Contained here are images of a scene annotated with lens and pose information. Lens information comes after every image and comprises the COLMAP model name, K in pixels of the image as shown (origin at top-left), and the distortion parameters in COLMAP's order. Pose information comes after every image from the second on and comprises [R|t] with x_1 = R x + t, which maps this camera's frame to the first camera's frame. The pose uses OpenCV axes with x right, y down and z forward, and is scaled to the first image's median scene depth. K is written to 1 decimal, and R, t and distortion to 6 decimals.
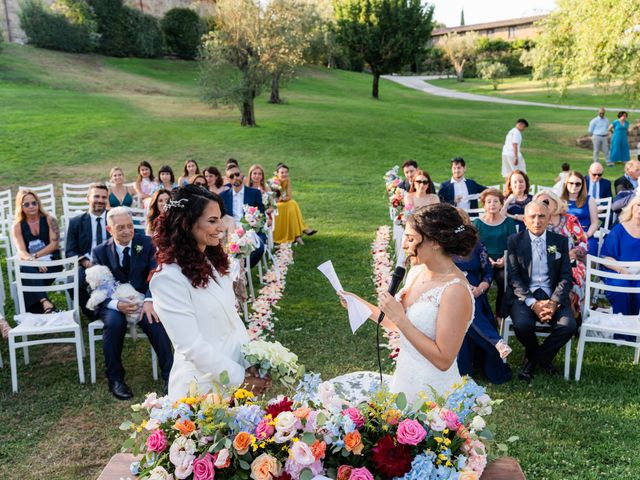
lens RADIAL K [[616.2, 0, 320.0], [0, 616.2, 240.0], [0, 0, 1]] dist [0.016842, 0.001791]
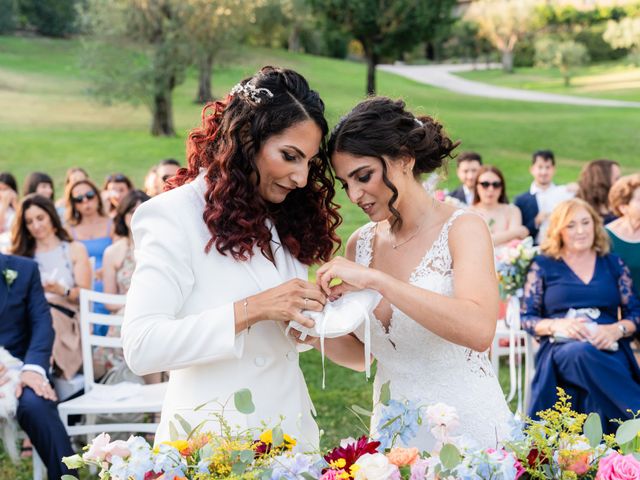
lens RADIAL K [[1037.9, 0, 308.1], [0, 1037.9, 251.4], [0, 0, 1]] dist [0.041543, -0.071812]
pose [[0.998857, -0.013622, 0.045806, -0.025563], [0.018590, 0.993775, -0.109842, 0.035995], [-0.044025, 0.110568, 0.992893, 0.021679]]
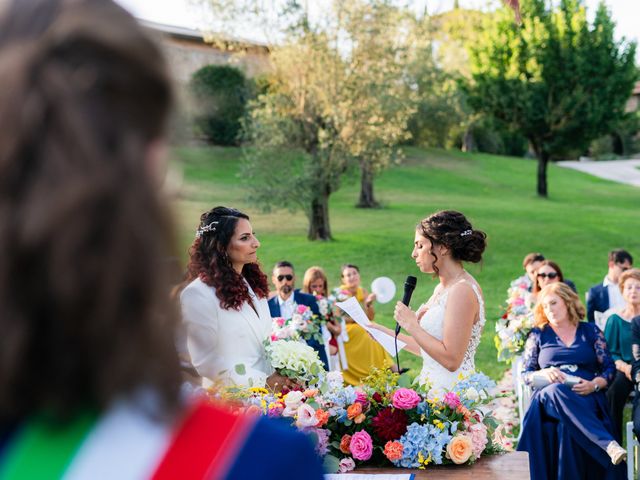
lens RADIAL K [[1256.4, 0, 320.0], [0, 1256.4, 240.0], [0, 0, 1]] dist [0.080627, 0.149974]
pose [[0.990806, -0.025003, -0.132962, 0.050043], [-0.004771, 0.975707, -0.219026, 0.088082], [0.135208, 0.217647, 0.966617, -0.204260]]
